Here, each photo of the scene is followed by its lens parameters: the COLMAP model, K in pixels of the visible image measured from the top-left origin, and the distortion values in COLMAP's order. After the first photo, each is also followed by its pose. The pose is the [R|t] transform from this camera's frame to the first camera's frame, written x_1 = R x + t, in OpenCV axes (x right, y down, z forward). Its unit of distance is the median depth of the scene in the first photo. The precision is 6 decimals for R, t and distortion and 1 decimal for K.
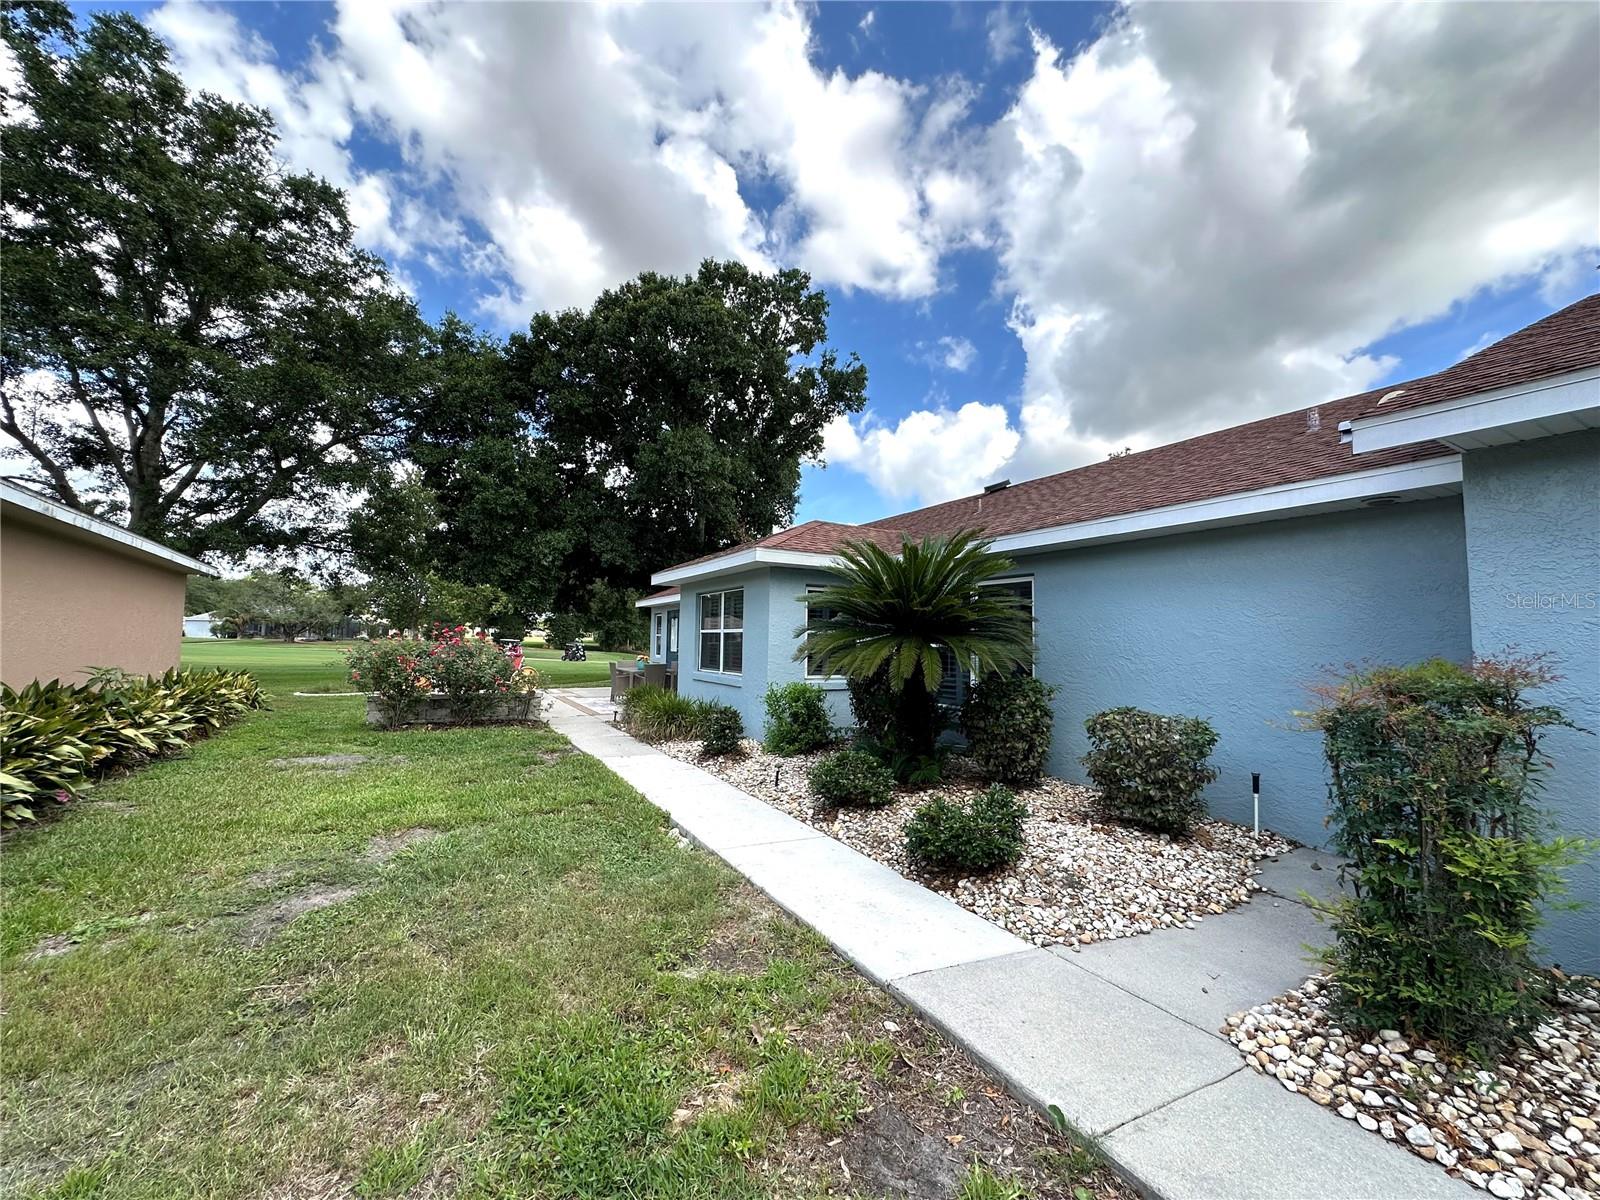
lens RADIAL K [[649.2, 0, 808.7], [0, 649.2, 589.7], [0, 0, 1]] dist [-0.008740, -0.000094]
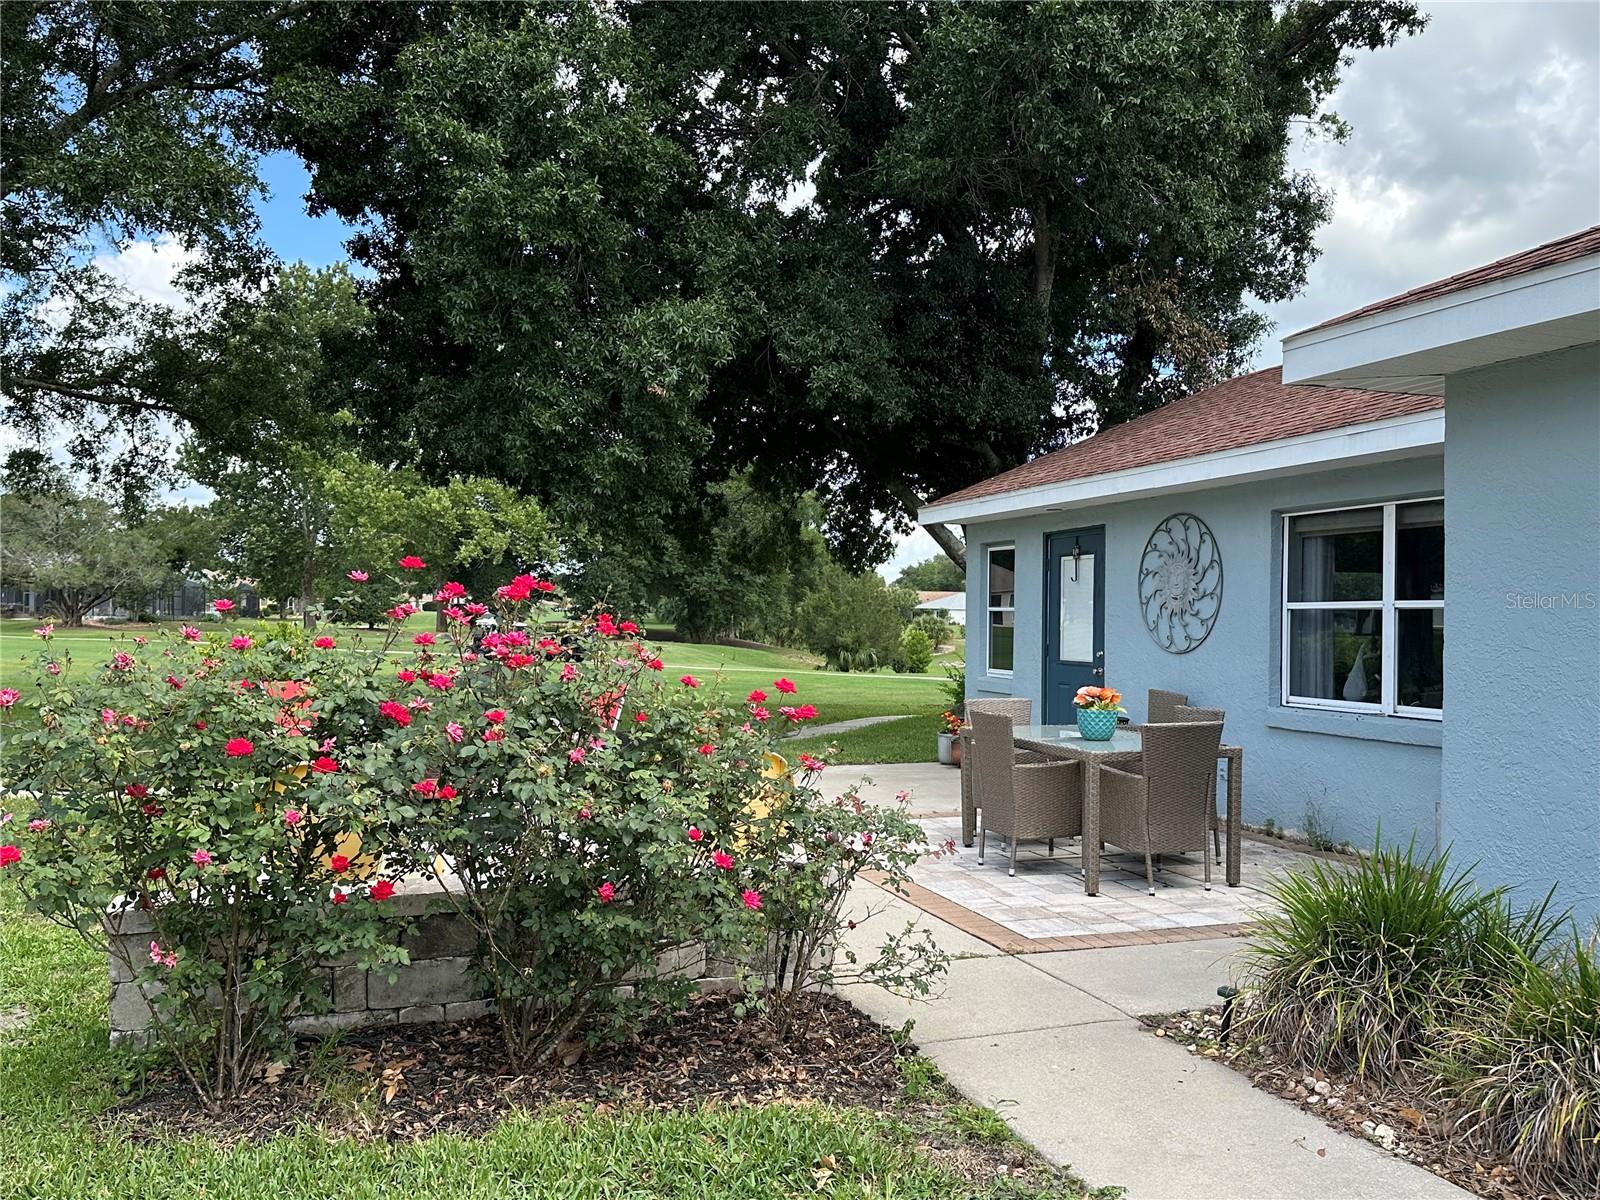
lens RADIAL K [[1374.0, 0, 797.7], [0, 1374.0, 606.0], [0, 0, 1]] dist [0.035171, -0.015641]
pose [[0.979177, -0.002501, -0.202994, -0.134015], [0.016192, 0.997701, 0.065813, 0.015296], [0.202363, -0.067730, 0.976966, 0.220146]]
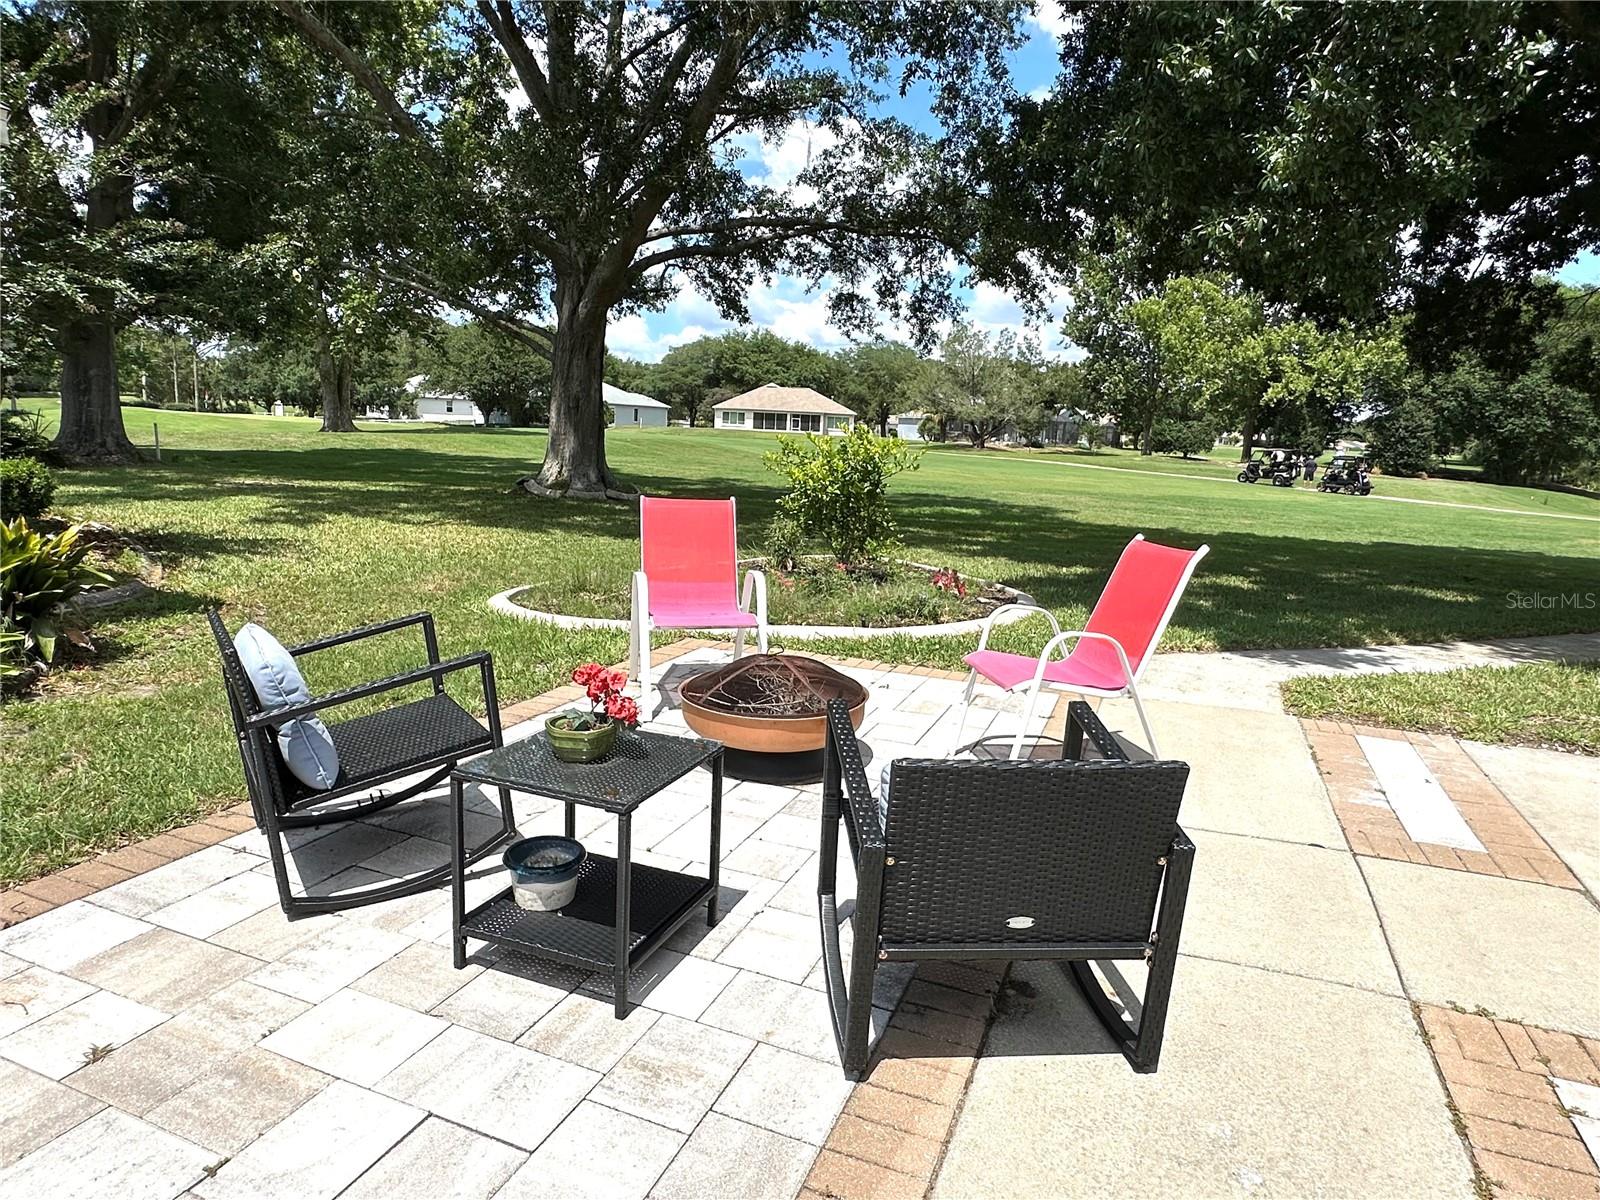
lens RADIAL K [[958.4, 0, 803.2], [0, 958.4, 610.5], [0, 0, 1]] dist [-0.001675, -0.000345]
pose [[0.613785, 0.158282, -0.773444, -0.201925], [0.028093, 0.974696, 0.221761, 0.042471], [0.788974, -0.157842, 0.593807, 0.493711]]
